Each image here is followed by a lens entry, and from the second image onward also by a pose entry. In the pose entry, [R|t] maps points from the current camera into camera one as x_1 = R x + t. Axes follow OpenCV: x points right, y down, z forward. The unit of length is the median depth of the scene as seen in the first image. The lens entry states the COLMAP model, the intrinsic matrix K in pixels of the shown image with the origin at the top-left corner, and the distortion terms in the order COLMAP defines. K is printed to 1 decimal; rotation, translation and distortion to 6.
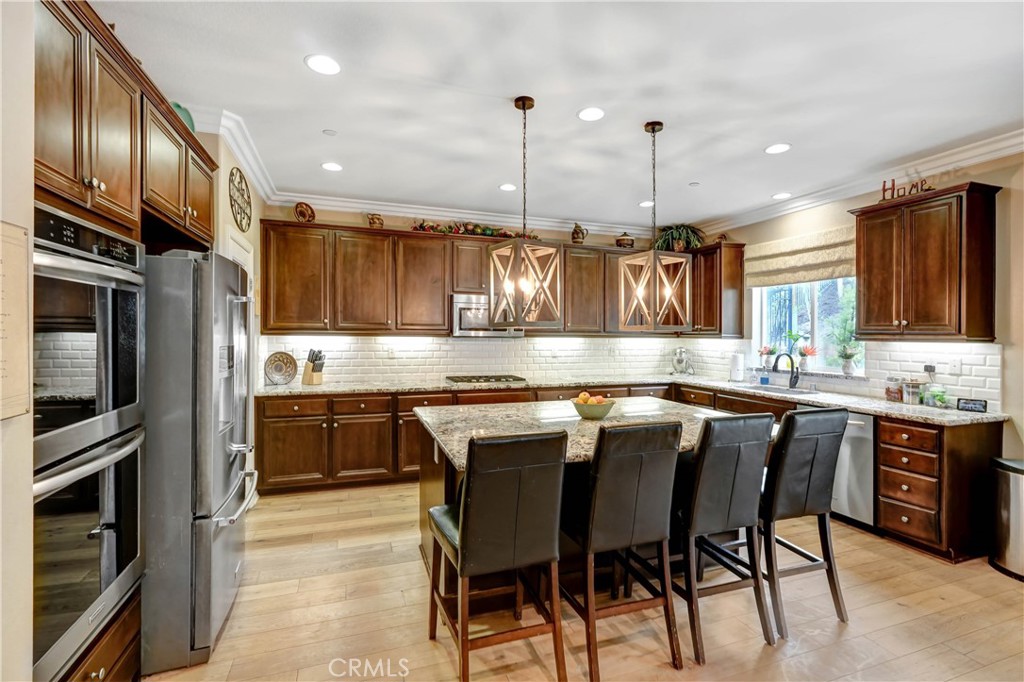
lens RADIAL K [[457.0, 0, 512.0], [0, 457.0, 341.0], [0, 0, 1]] dist [0.001769, 0.000223]
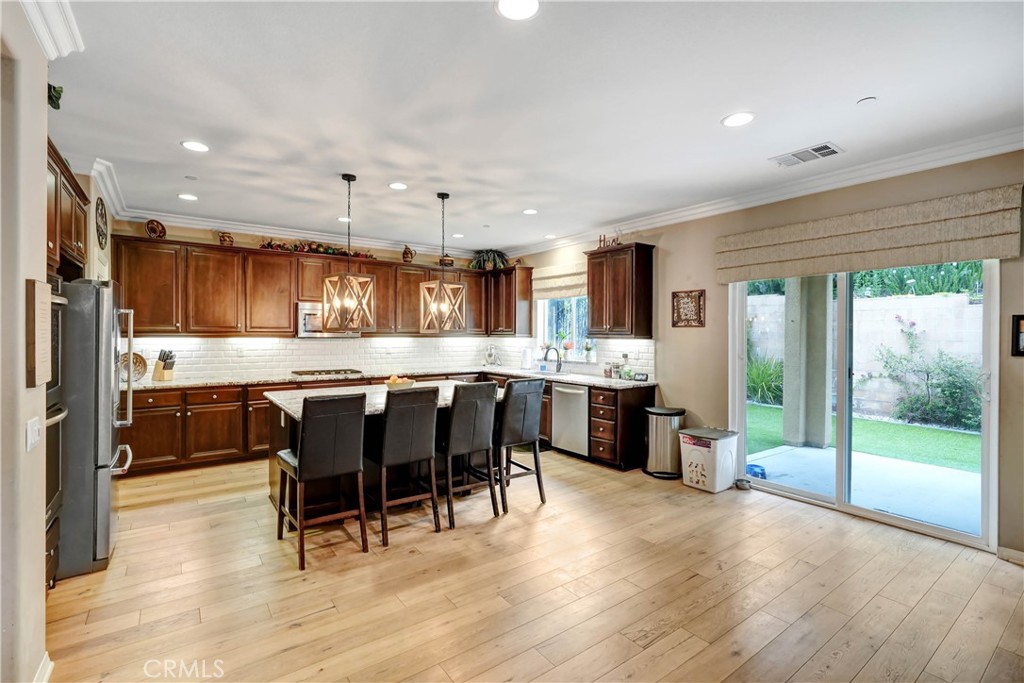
lens RADIAL K [[459.3, 0, 504.2], [0, 459.3, 331.1], [0, 0, 1]] dist [-0.001337, 0.000035]
pose [[0.959848, -0.003303, 0.280500, 0.064301], [0.008961, 0.999781, -0.018893, 0.001255], [-0.280376, 0.020648, 0.959668, -0.381850]]
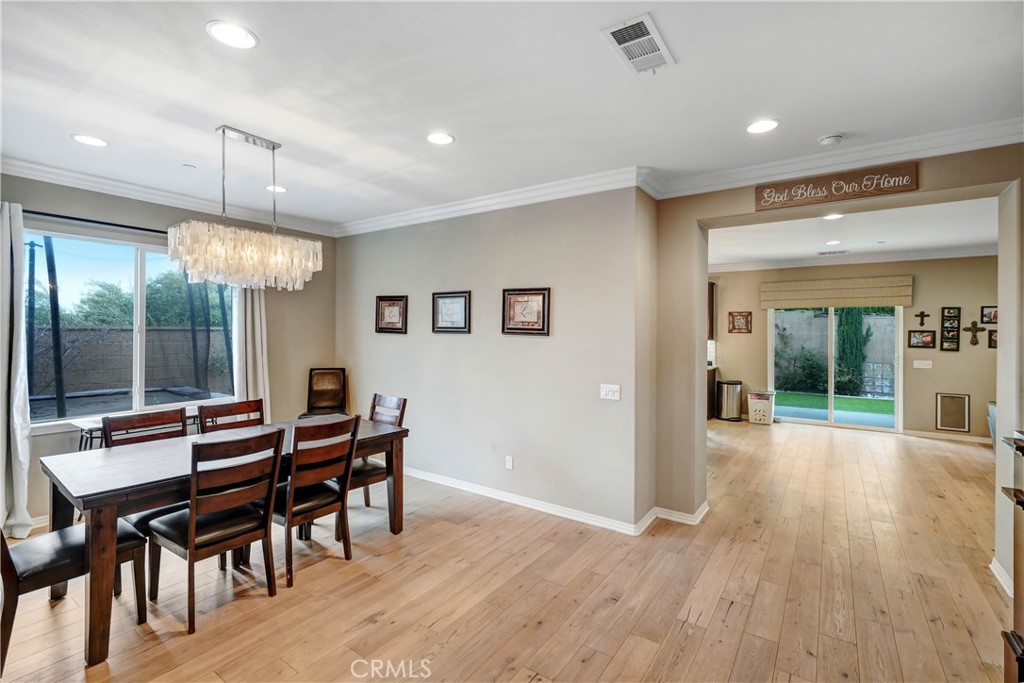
lens RADIAL K [[459.3, 0, 504.2], [0, 459.3, 331.1], [0, 0, 1]] dist [-0.001337, 0.000035]
pose [[0.819041, -0.001692, 0.573732, -1.312311], [0.009823, 0.999890, -0.011074, -0.027003], [-0.573651, 0.014706, 0.818968, -0.450761]]
